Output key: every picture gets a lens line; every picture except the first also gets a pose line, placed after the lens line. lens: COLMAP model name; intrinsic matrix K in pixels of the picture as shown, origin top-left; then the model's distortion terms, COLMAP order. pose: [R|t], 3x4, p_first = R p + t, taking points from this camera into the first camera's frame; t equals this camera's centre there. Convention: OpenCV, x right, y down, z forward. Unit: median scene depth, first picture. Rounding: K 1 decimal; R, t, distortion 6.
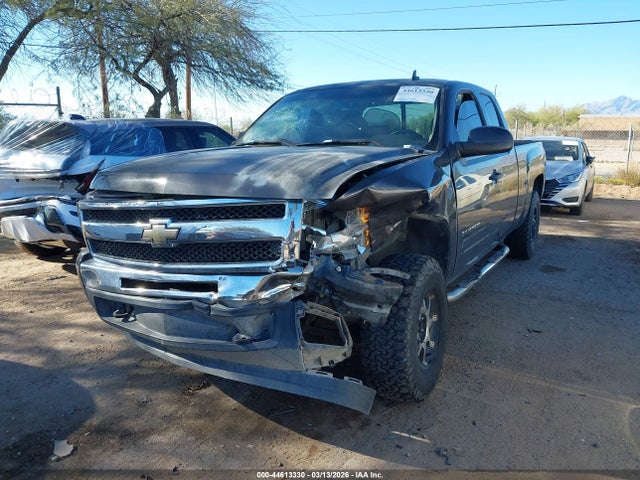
lens RADIAL K [[507.5, 0, 308.9], [0, 507.5, 217.4], [0, 0, 1]] dist [0.069725, -0.101092]
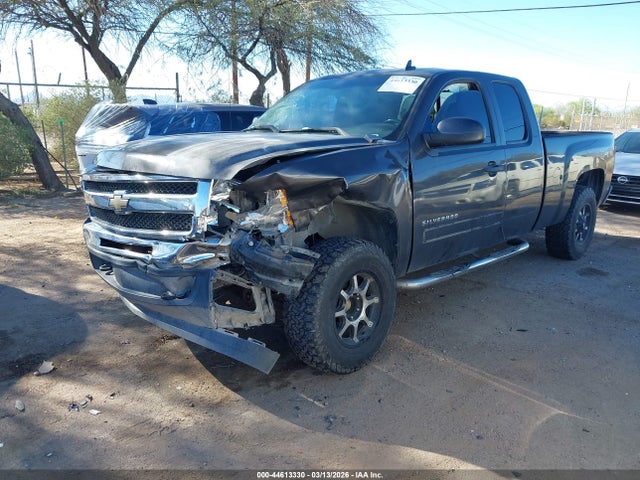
lens RADIAL K [[507.5, 0, 308.9], [0, 507.5, 217.4], [0, 0, 1]] dist [0.069725, -0.101092]
pose [[0.966812, 0.067512, -0.246406, 0.433037], [-0.059698, 0.997452, 0.039053, -0.007227], [0.248415, -0.023047, 0.968379, -0.055473]]
